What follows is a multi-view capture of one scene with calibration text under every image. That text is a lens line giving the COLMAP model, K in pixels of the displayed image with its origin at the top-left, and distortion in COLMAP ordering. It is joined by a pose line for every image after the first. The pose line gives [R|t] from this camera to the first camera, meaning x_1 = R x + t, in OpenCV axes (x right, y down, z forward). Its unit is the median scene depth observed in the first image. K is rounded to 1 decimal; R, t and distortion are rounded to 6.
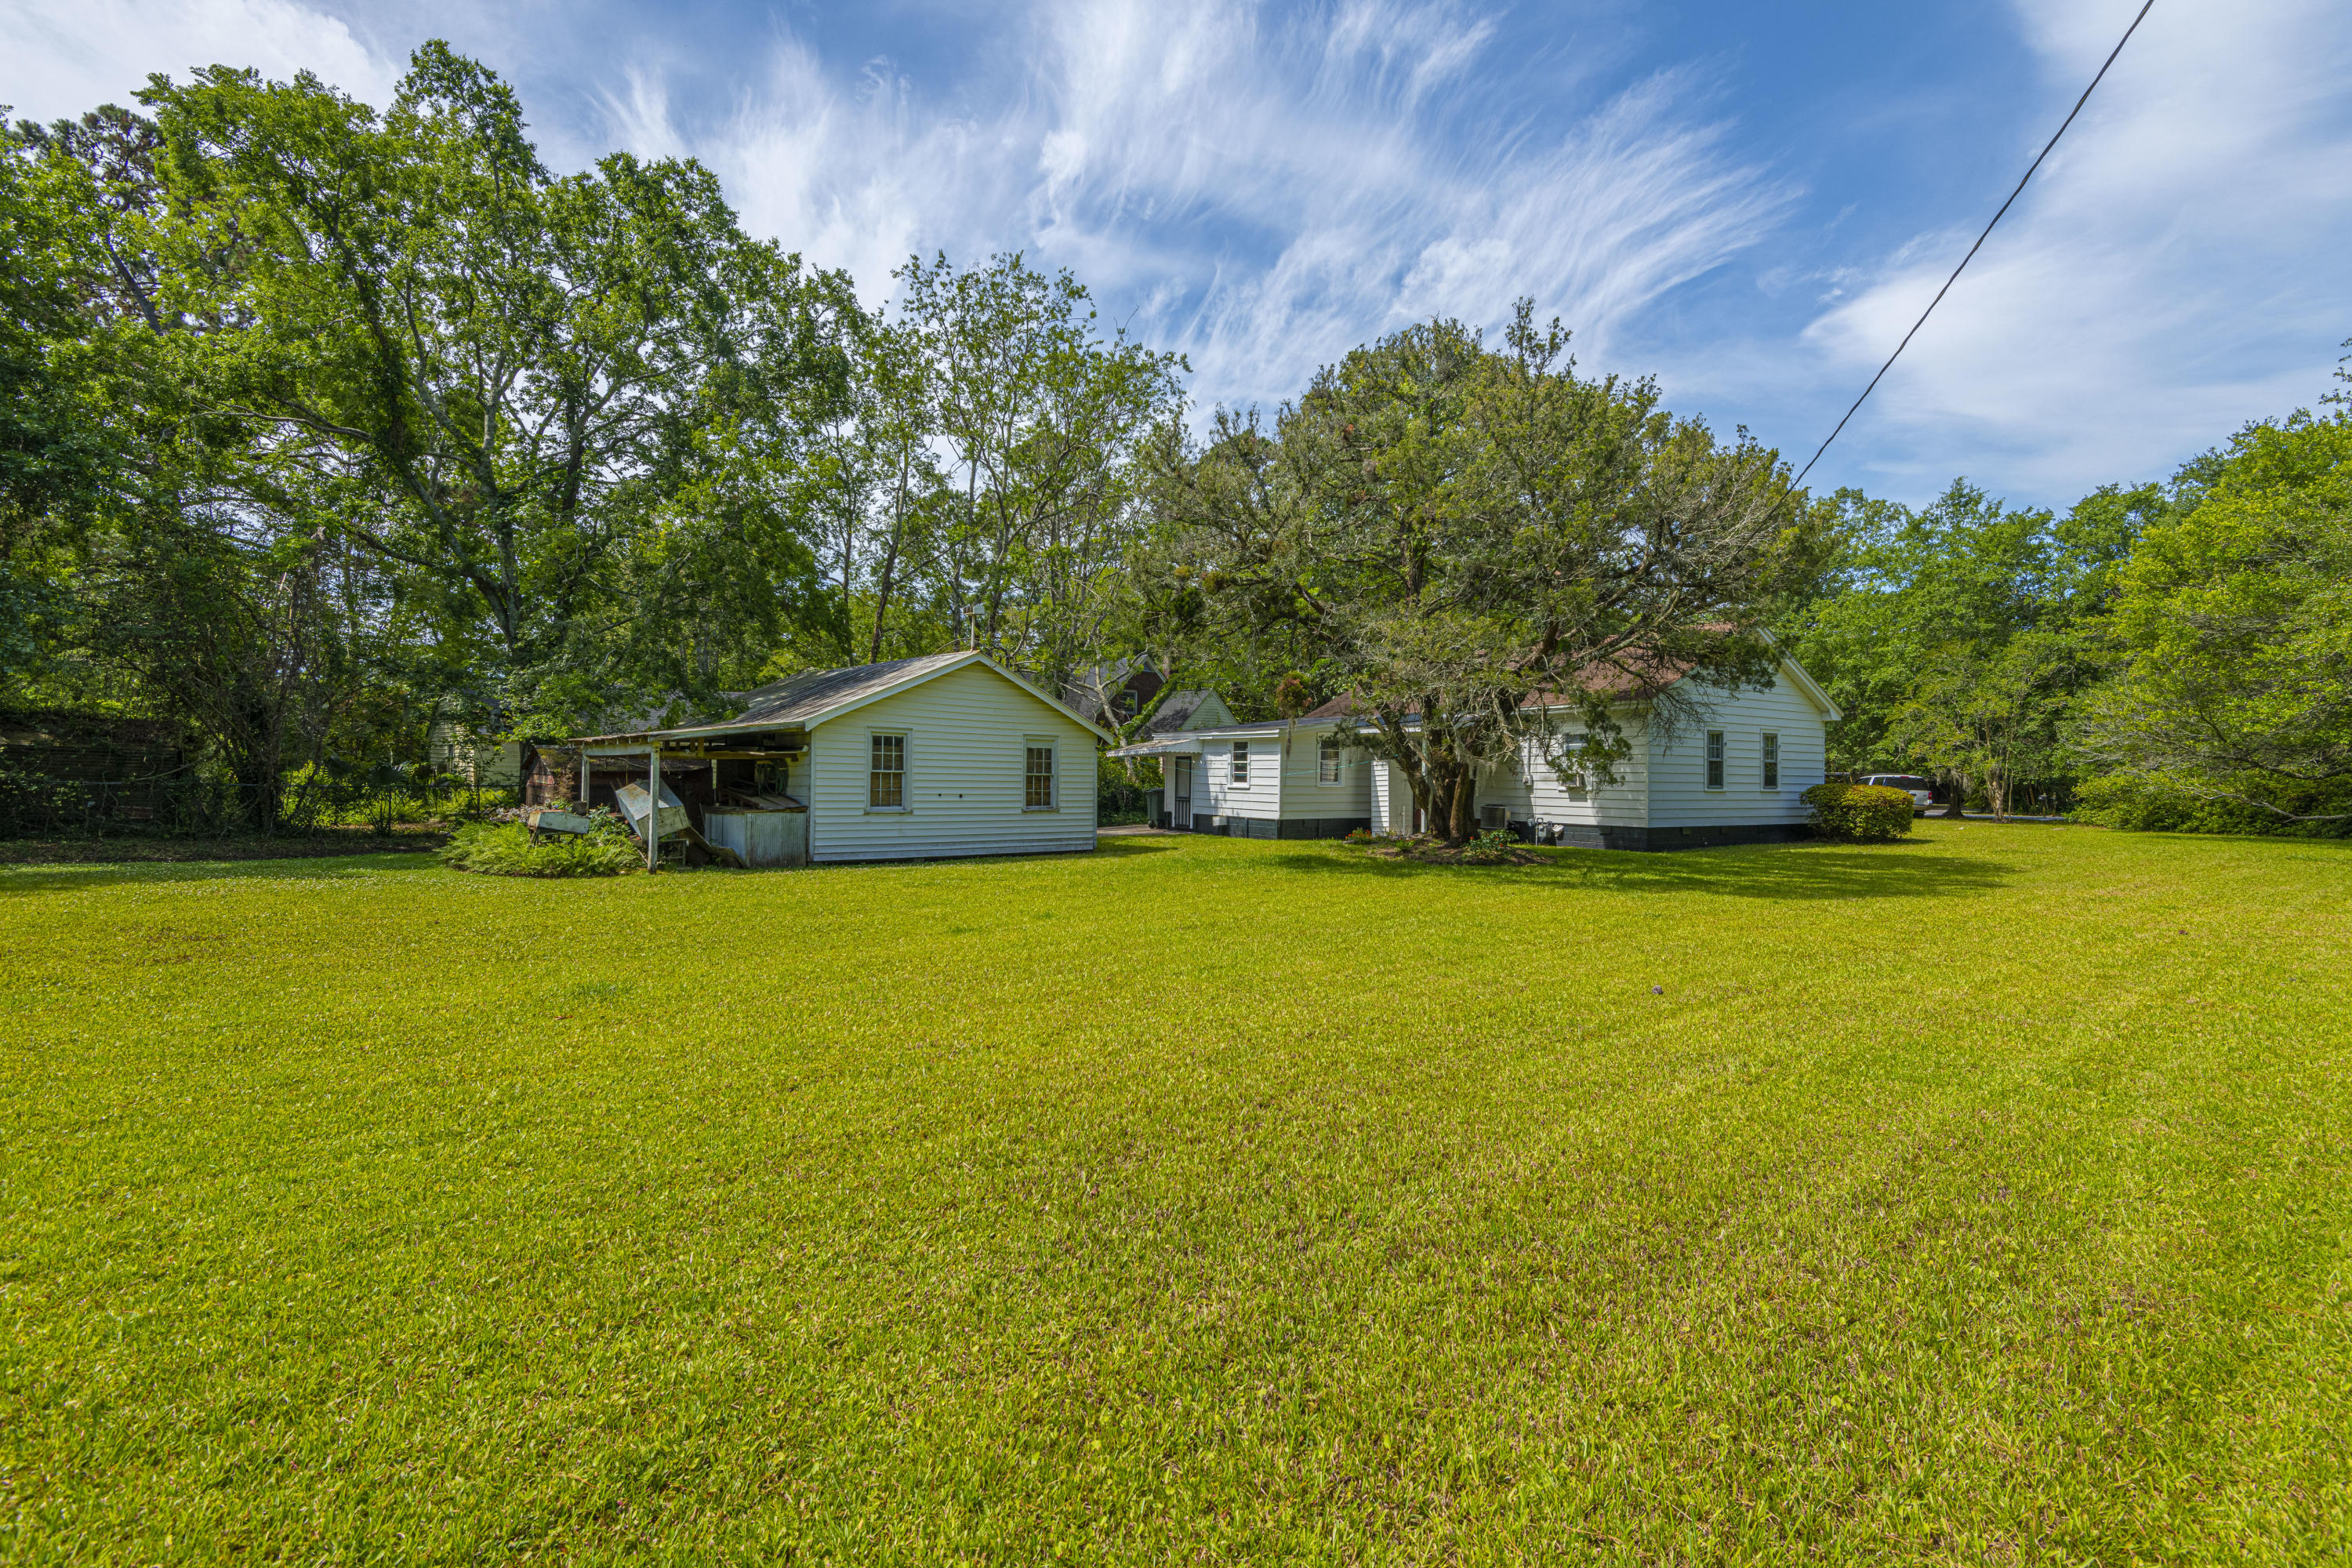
lens RADIAL K [[1059.9, 0, 1173.9], [0, 1059.9, 728.9], [0, 0, 1]] dist [0.022003, -0.013679]
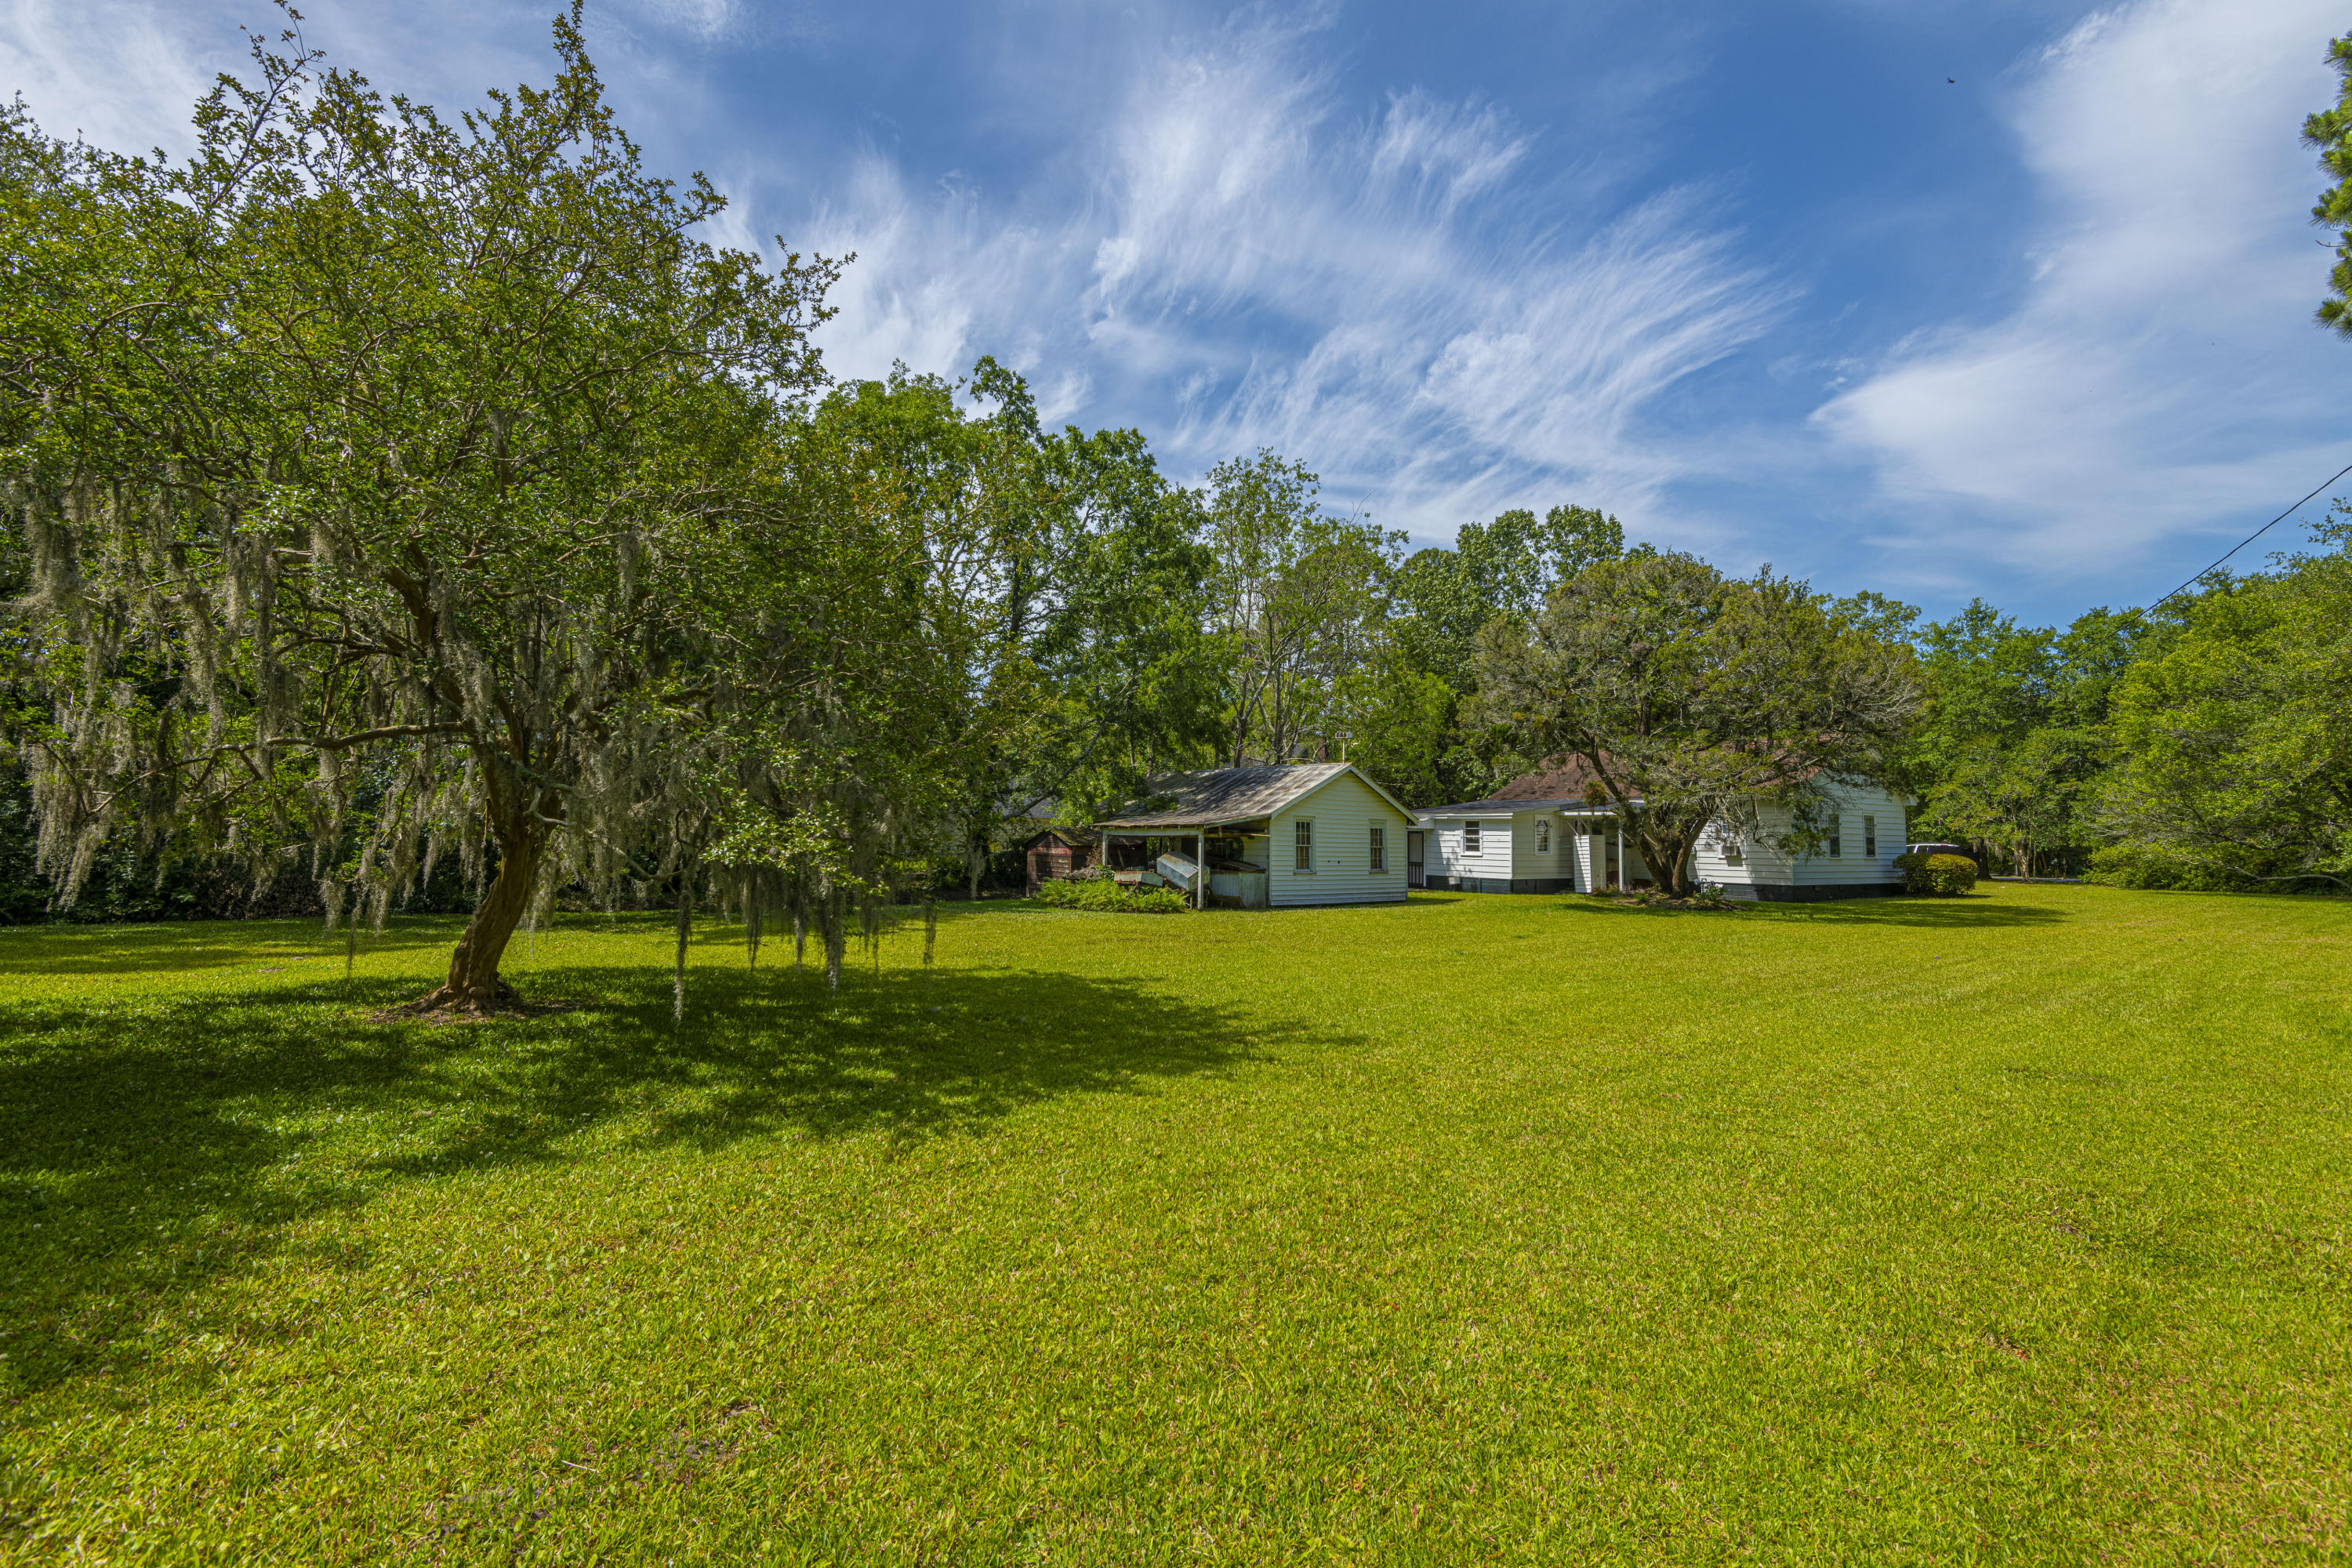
lens RADIAL K [[1058.0, 0, 1186.2], [0, 1058.0, 765.5], [0, 0, 1]] dist [0.028524, -0.015013]
pose [[0.999948, 0.000587, 0.010188, -0.308341], [-0.000324, 0.999667, -0.025793, -0.023477], [-0.010199, 0.025788, 0.999615, -0.334557]]
